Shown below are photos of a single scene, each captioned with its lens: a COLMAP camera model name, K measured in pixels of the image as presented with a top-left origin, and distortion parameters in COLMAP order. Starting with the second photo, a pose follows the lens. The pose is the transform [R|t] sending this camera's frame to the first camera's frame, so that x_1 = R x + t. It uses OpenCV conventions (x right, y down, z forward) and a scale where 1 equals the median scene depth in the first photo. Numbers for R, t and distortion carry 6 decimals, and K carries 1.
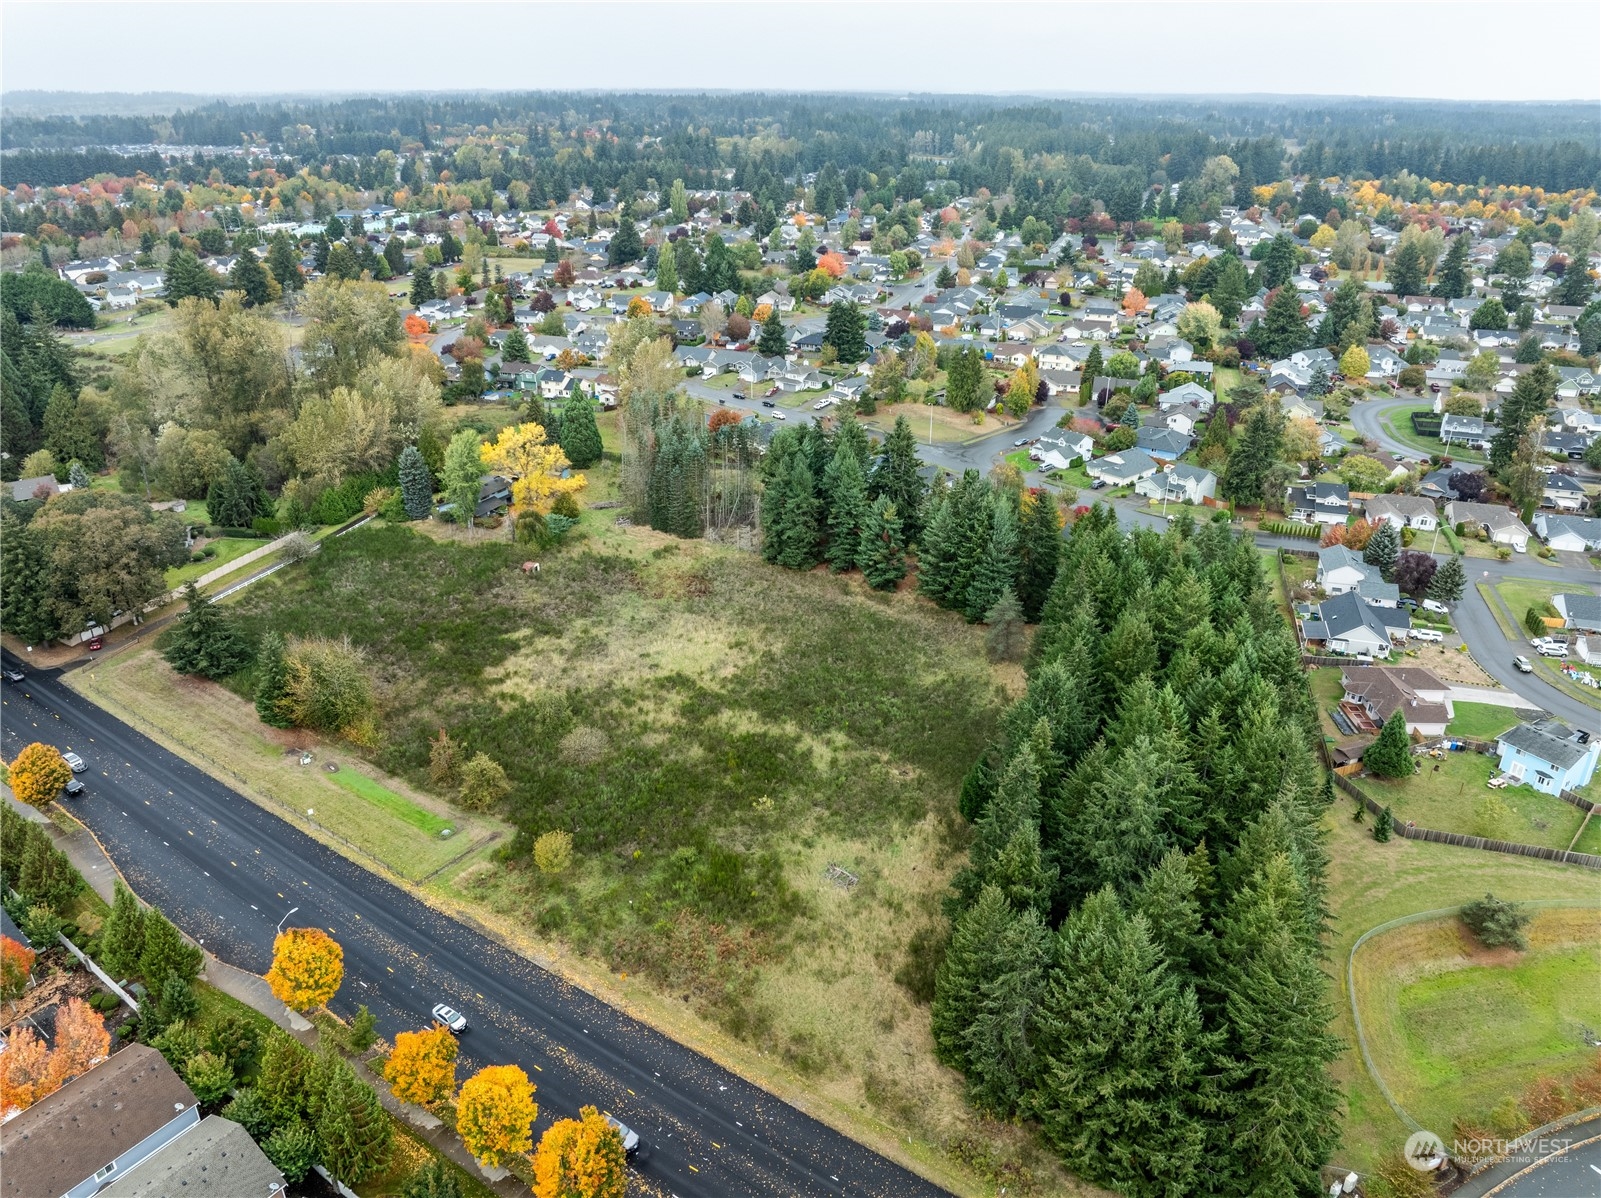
lens RADIAL K [[1118.4, 0, 809.5], [0, 1118.4, 604.6], [0, 0, 1]] dist [-0.045251, 0.014601]
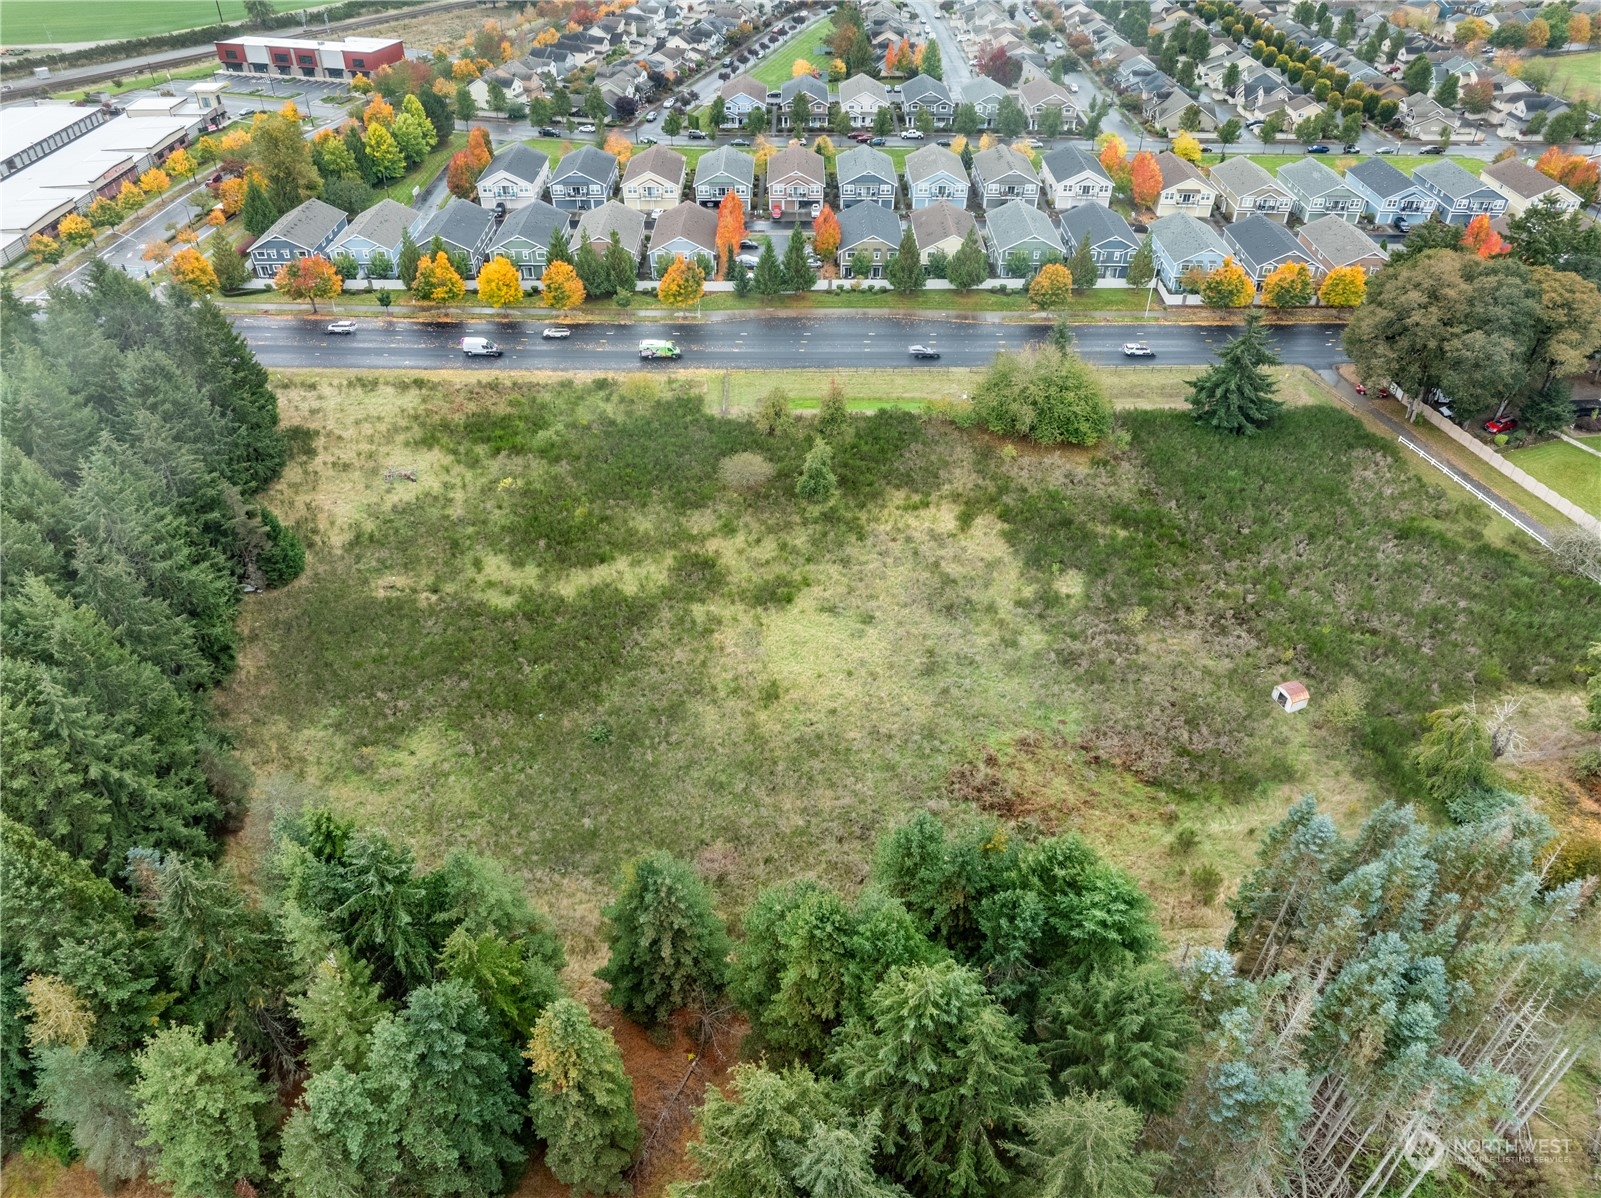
lens RADIAL K [[1118.4, 0, 809.5], [0, 1118.4, 604.6], [0, 0, 1]] dist [-0.045251, 0.014601]
pose [[-0.809512, 0.351153, -0.470512, 0.186621], [-0.263209, 0.499295, 0.825485, -0.493868], [0.524796, 0.792083, -0.311759, 1.189565]]
